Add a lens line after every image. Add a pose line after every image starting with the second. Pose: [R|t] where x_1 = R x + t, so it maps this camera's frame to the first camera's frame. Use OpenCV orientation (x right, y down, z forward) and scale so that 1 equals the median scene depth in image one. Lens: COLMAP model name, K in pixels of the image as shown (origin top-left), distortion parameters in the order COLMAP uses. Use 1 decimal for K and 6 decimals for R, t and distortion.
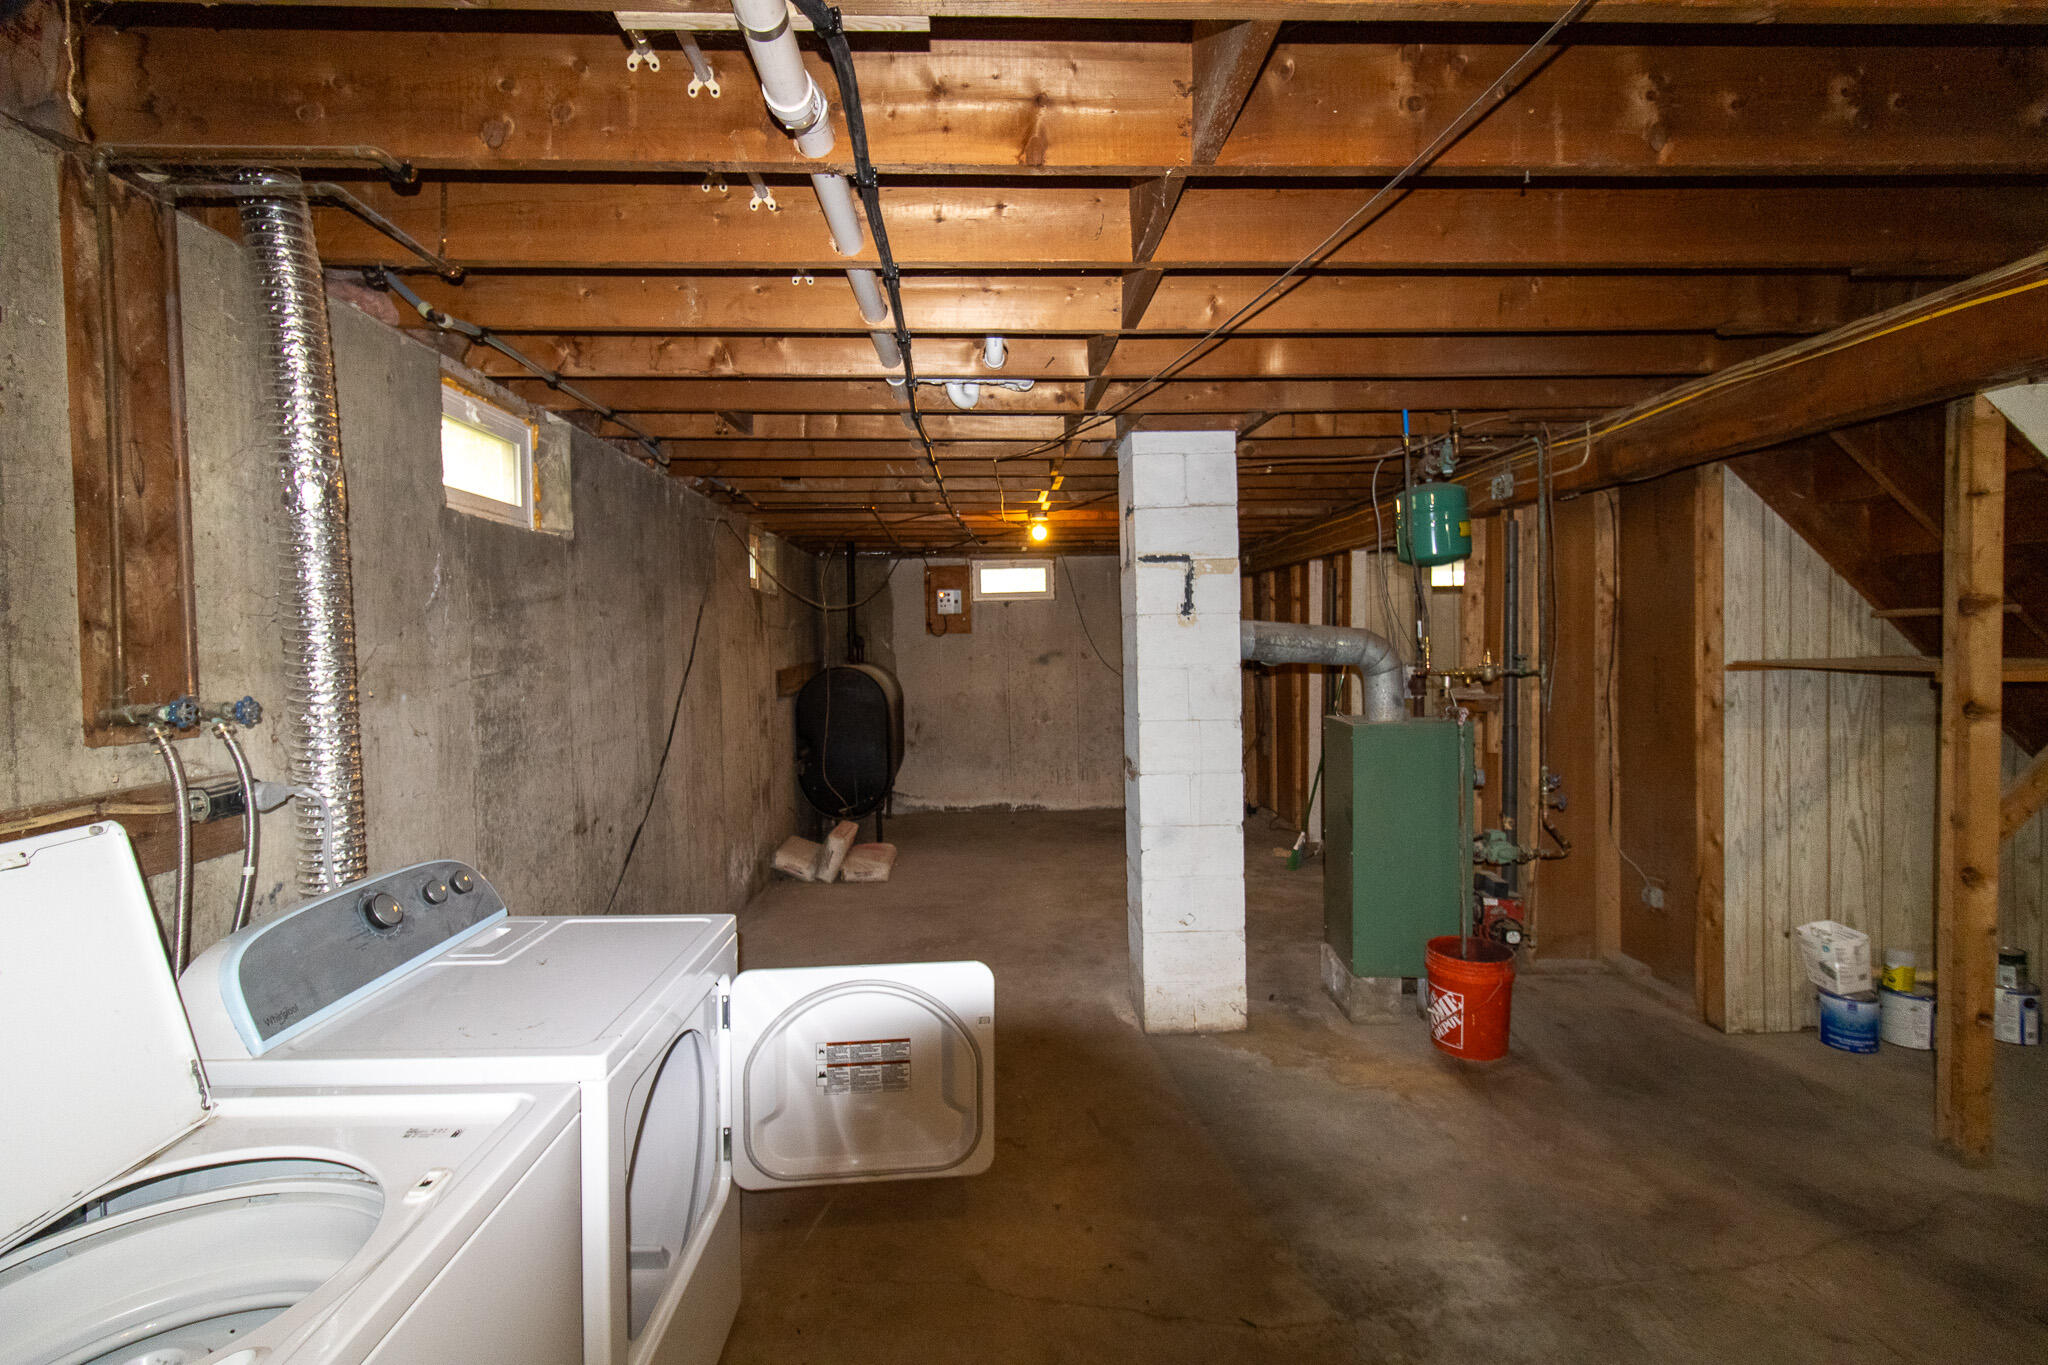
lens RADIAL K [[943.0, 0, 1017.7], [0, 943.0, 665.9], [0, 0, 1]] dist [0.001845, -0.000270]
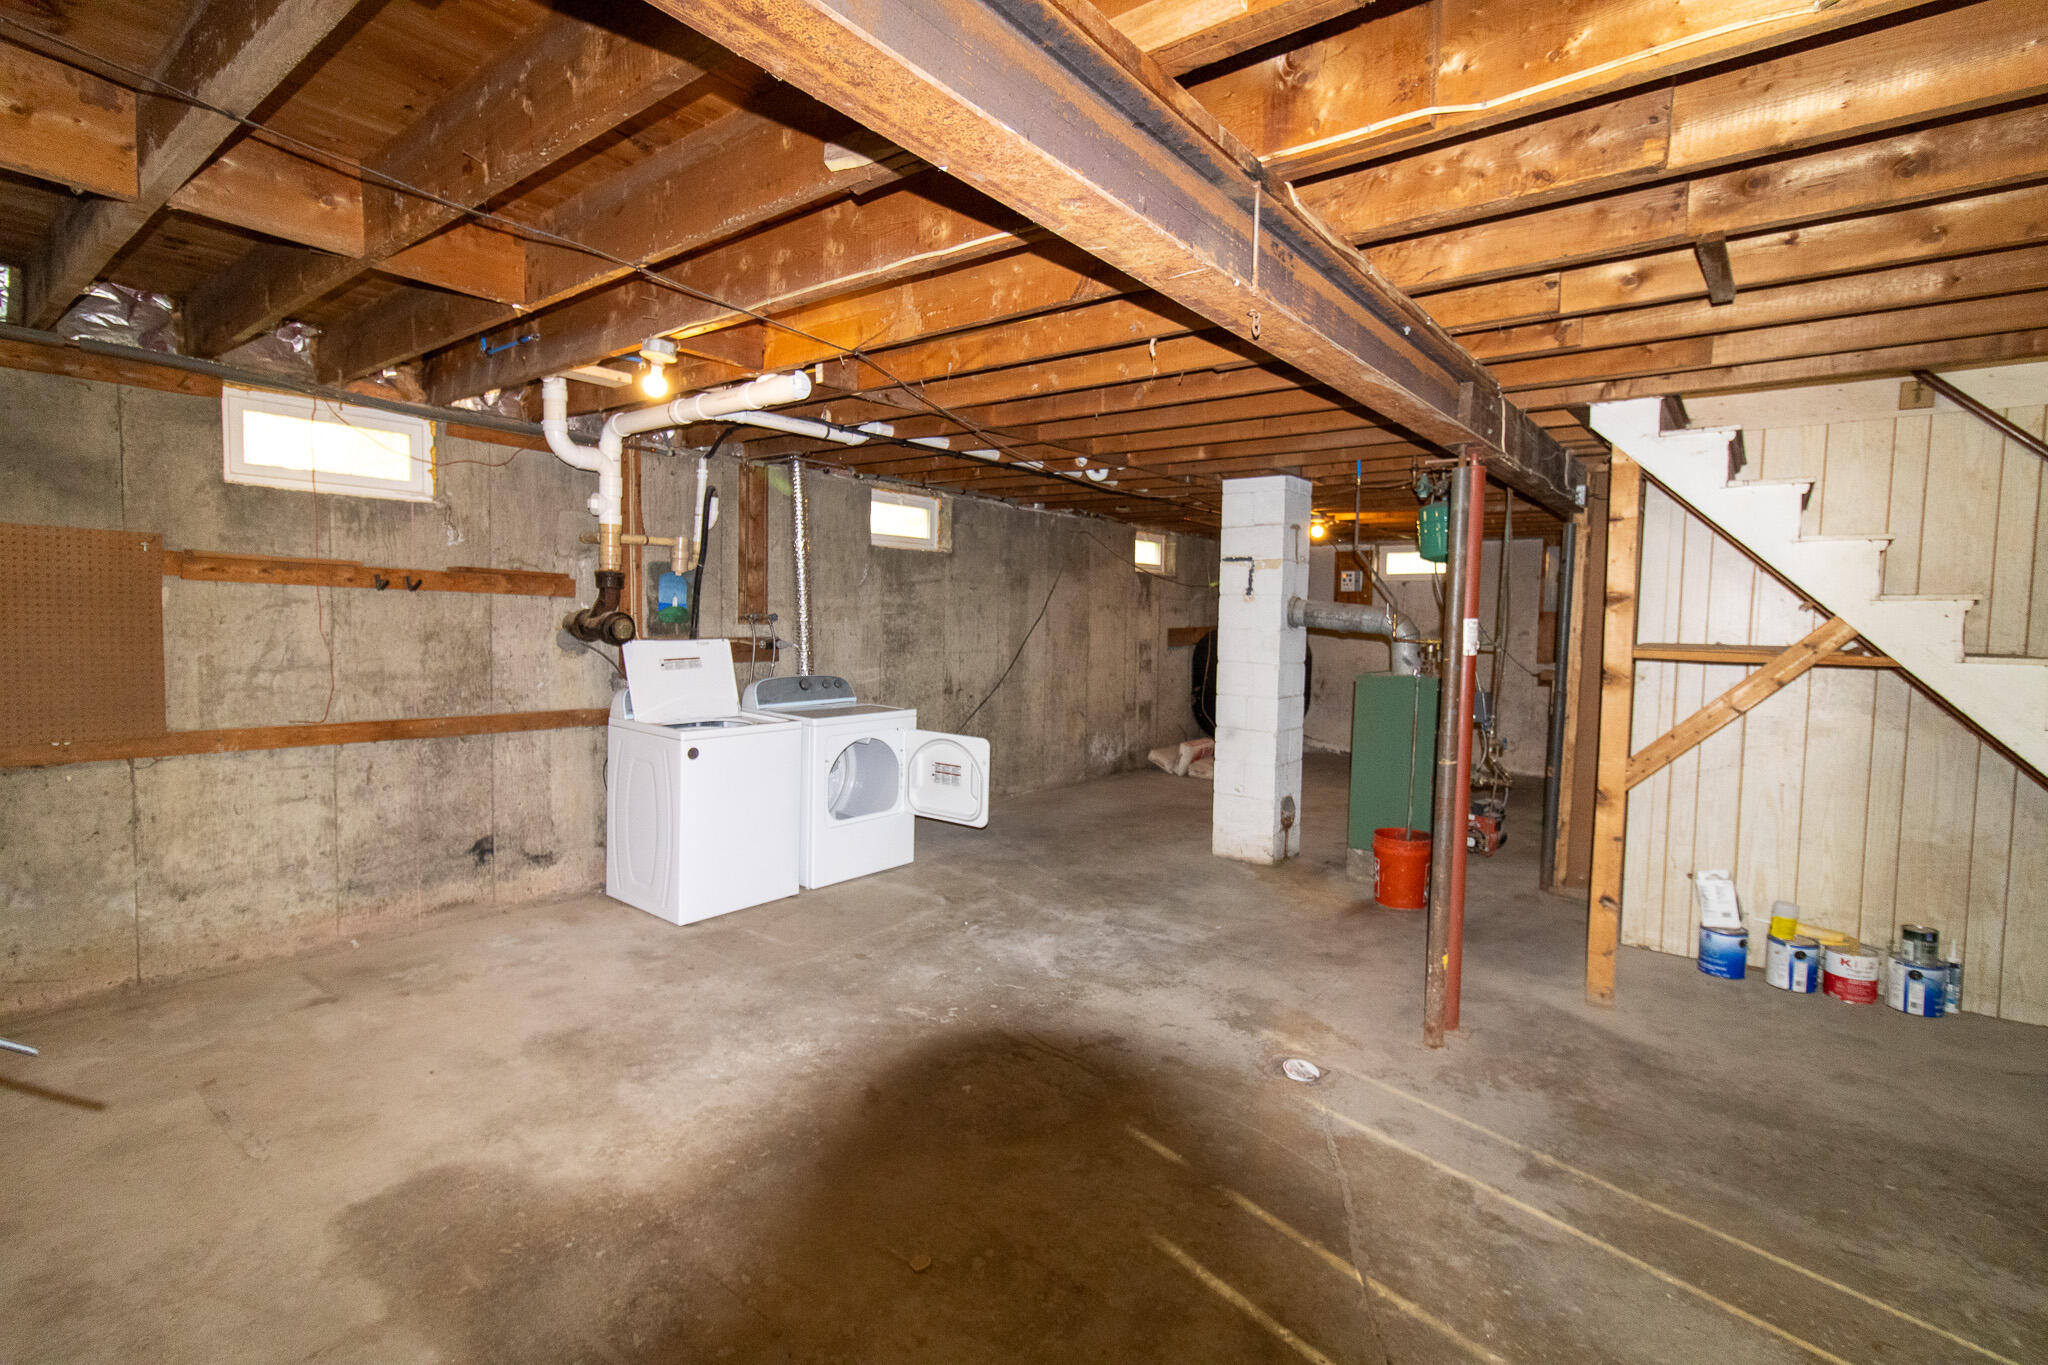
lens RADIAL K [[943.0, 0, 1017.7], [0, 943.0, 665.9], [0, 0, 1]] dist [0.001845, -0.000270]
pose [[0.758971, 0.069909, -0.647361, 1.132681], [-0.050456, 0.997545, 0.048570, 0.007987], [0.649167, -0.004200, 0.760634, -0.552949]]
